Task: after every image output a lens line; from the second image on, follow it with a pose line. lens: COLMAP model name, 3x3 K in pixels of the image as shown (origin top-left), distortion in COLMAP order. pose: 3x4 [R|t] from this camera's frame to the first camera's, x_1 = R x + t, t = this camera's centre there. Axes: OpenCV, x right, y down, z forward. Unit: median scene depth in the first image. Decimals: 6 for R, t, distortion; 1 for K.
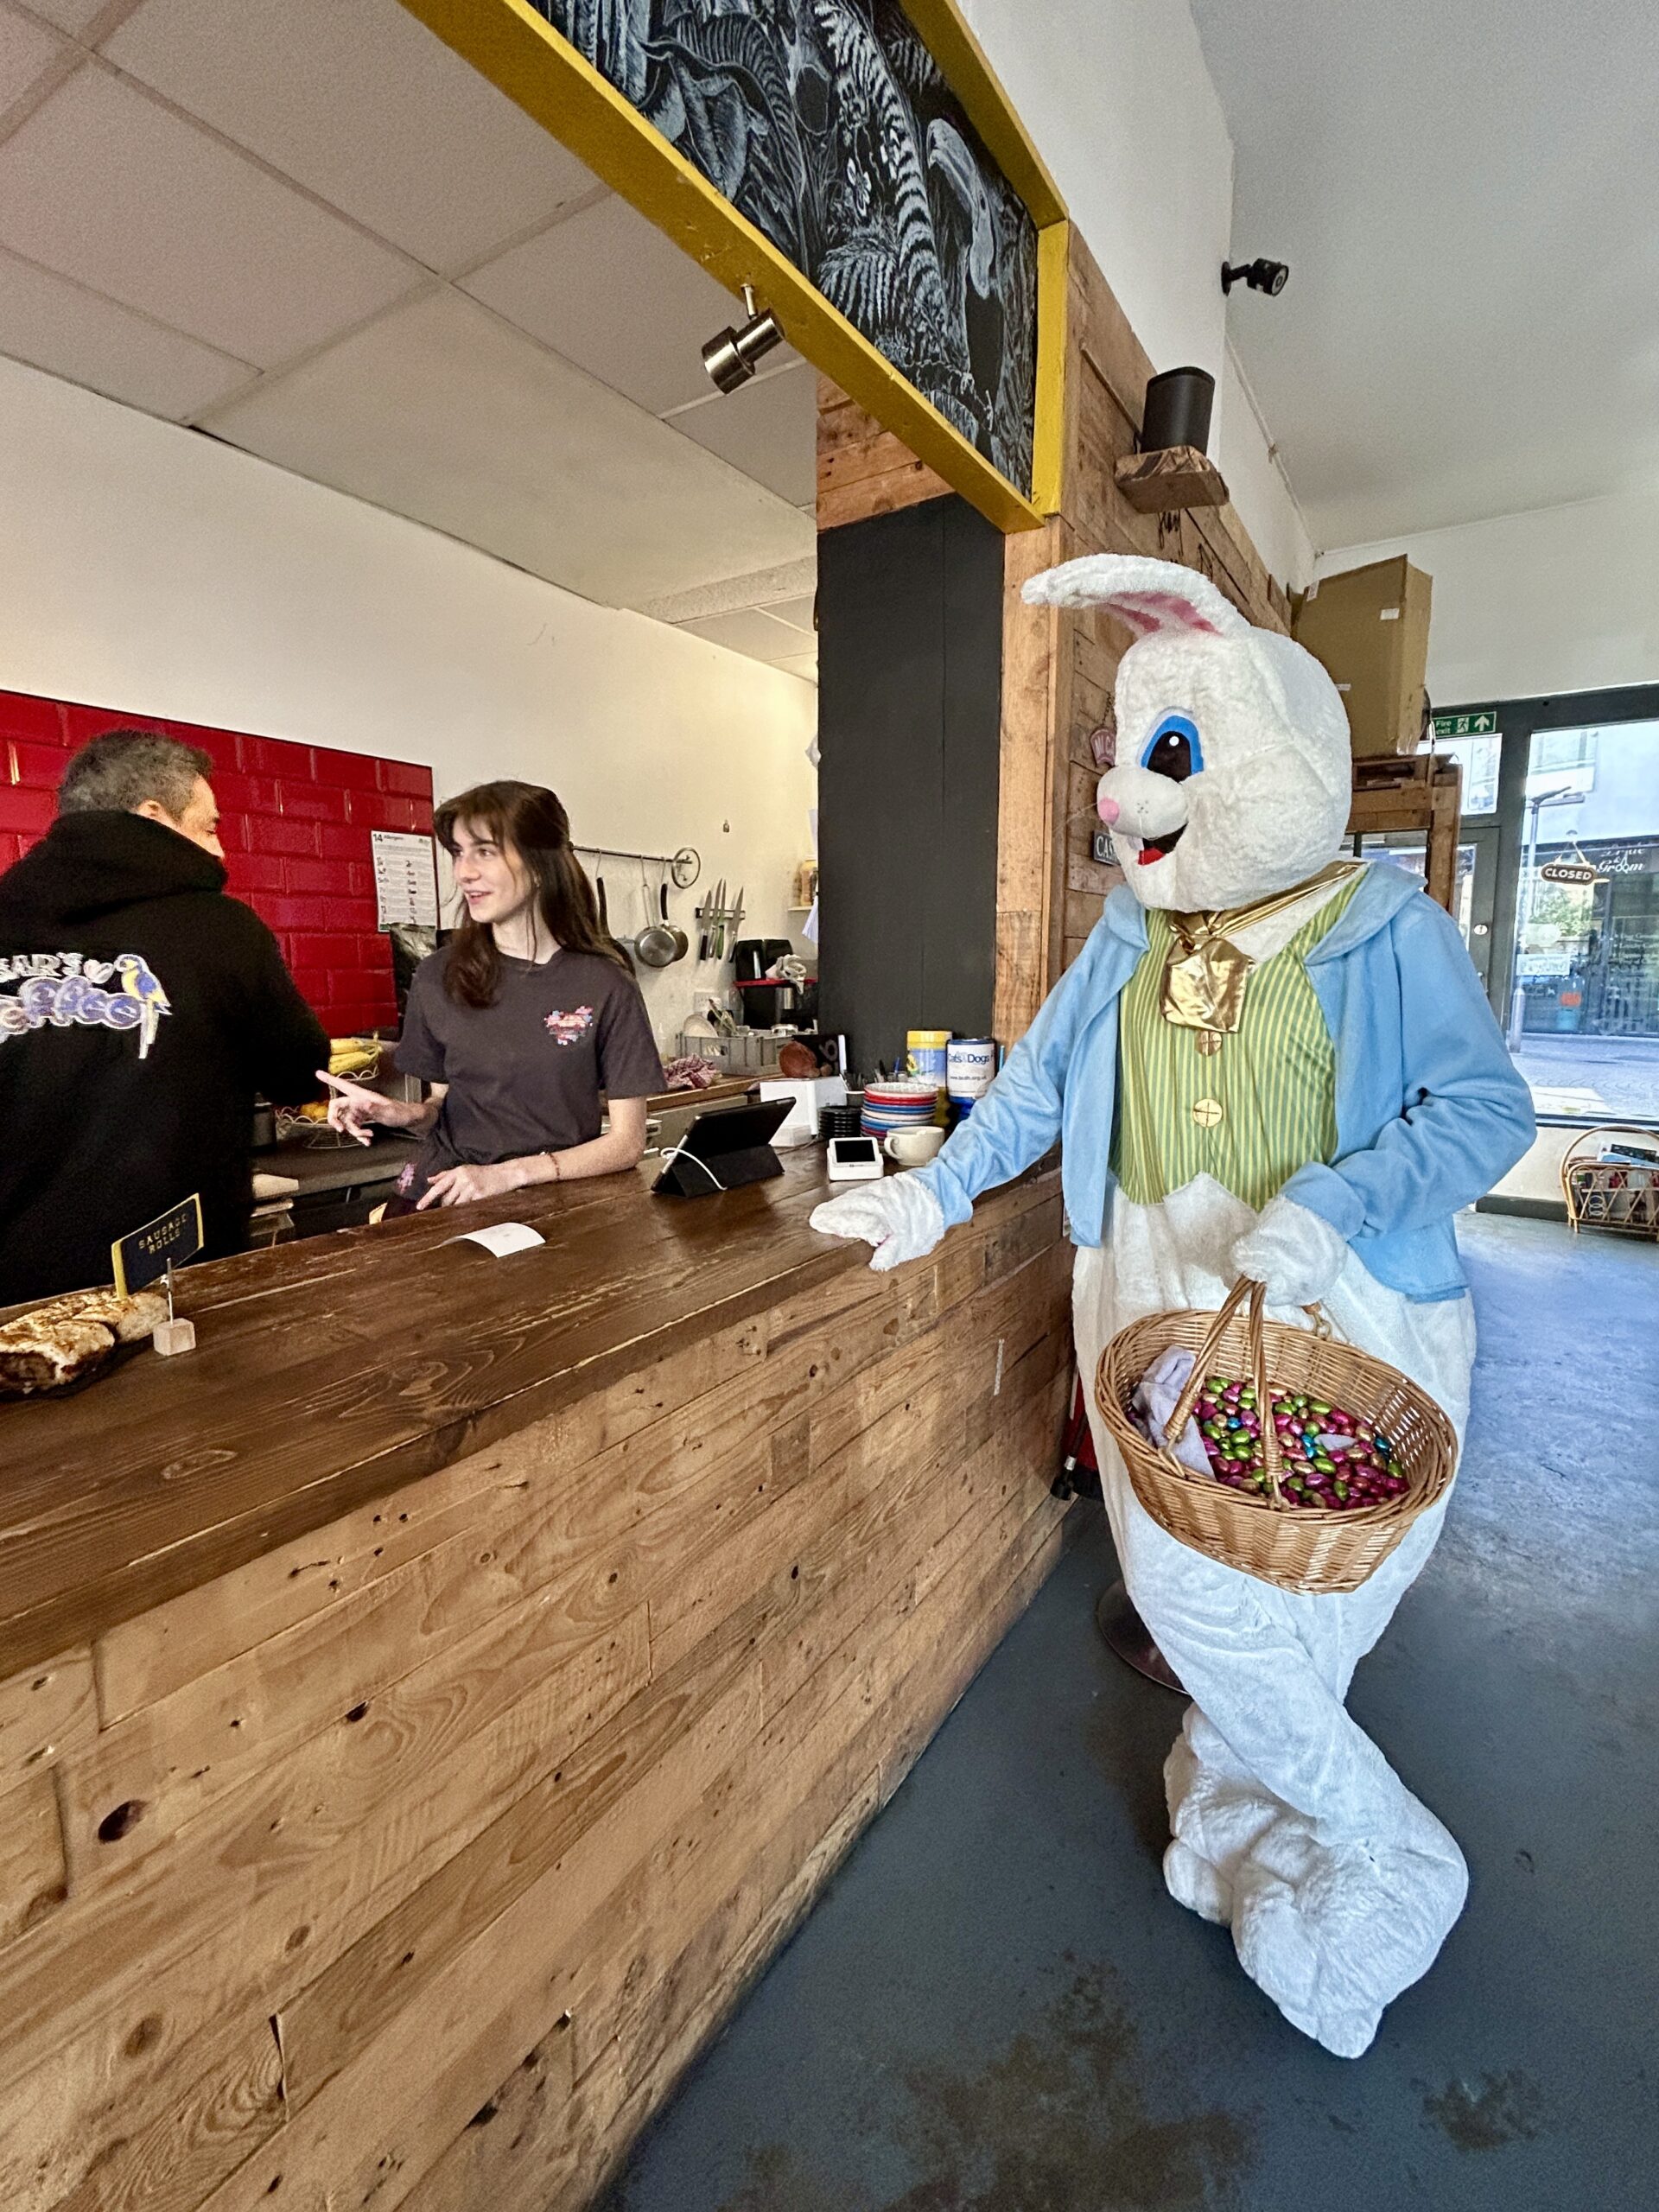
lens RADIAL K [[1024.8, 0, 831.2], [0, 1024.8, 1103.4], [0, 0, 1]] dist [0.001598, 0.000324]
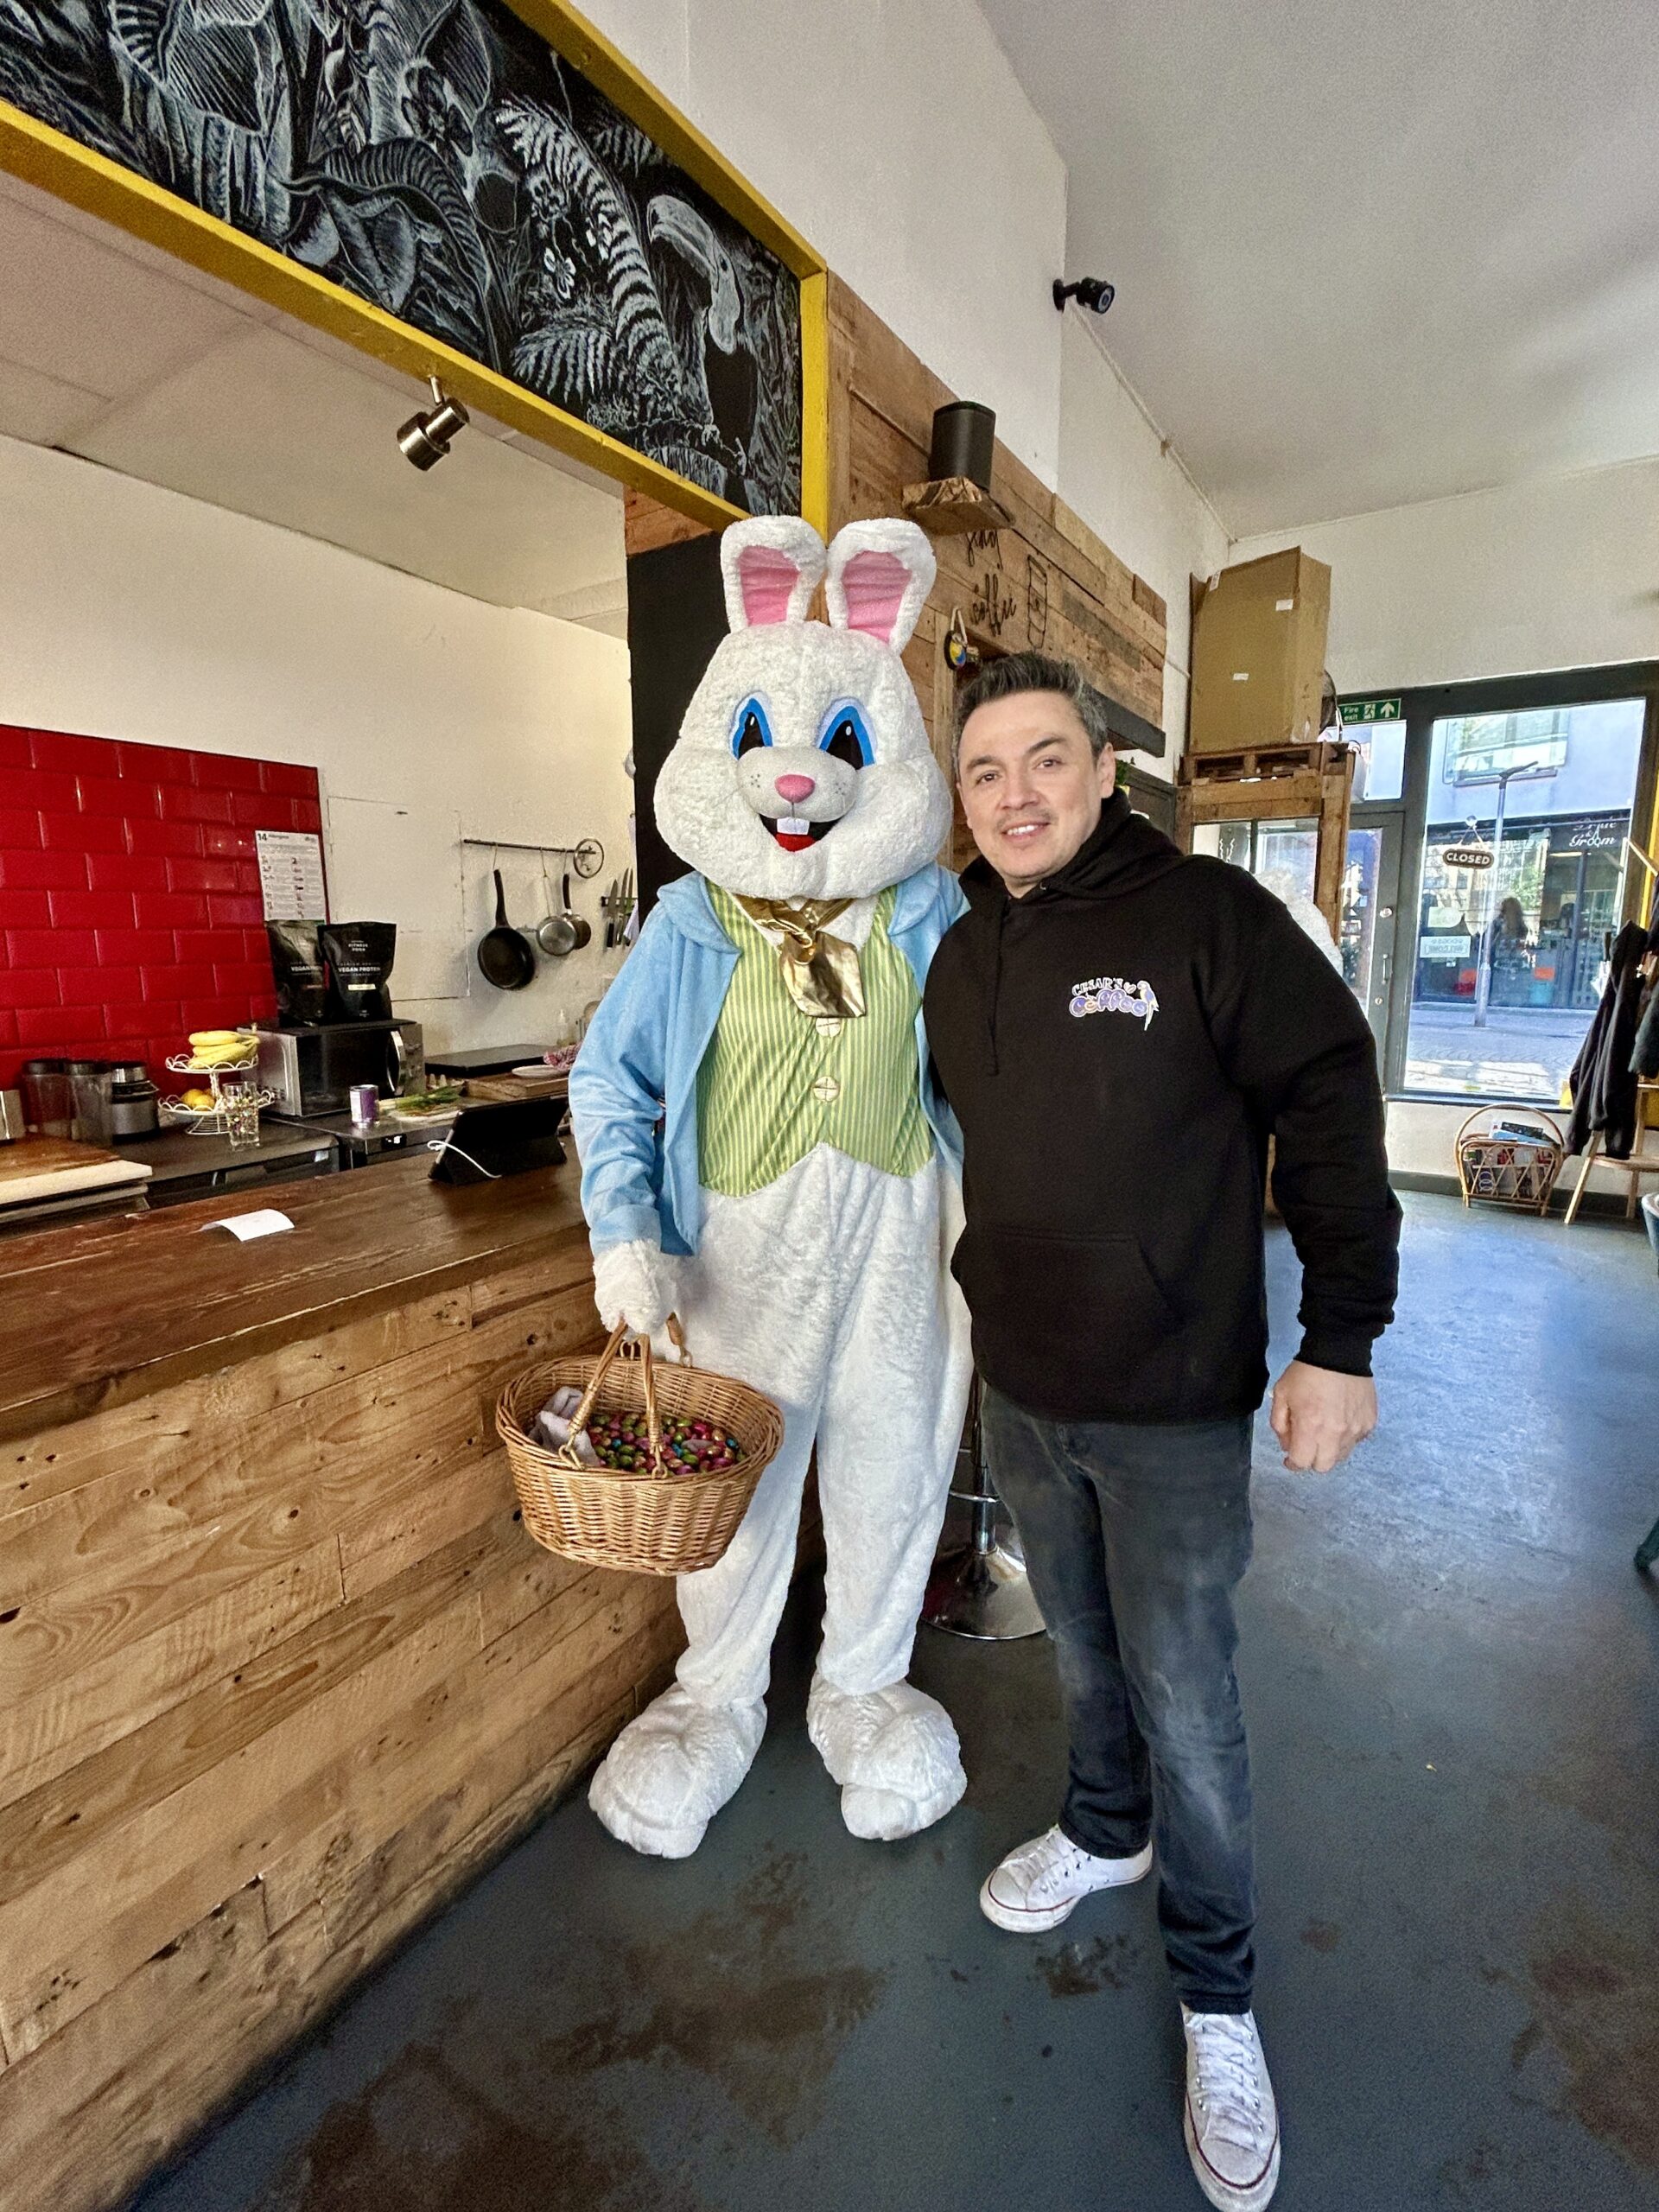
lens RADIAL K [[1024.8, 0, 828.9], [0, 1024.8, 1105.1], [0, 0, 1]] dist [0.001598, 0.000324]
pose [[0.999997, -0.002576, 0.000408, 0.294919], [0.002564, 0.999612, 0.027722, -0.027042], [-0.000479, -0.027721, 0.999616, -0.119305]]
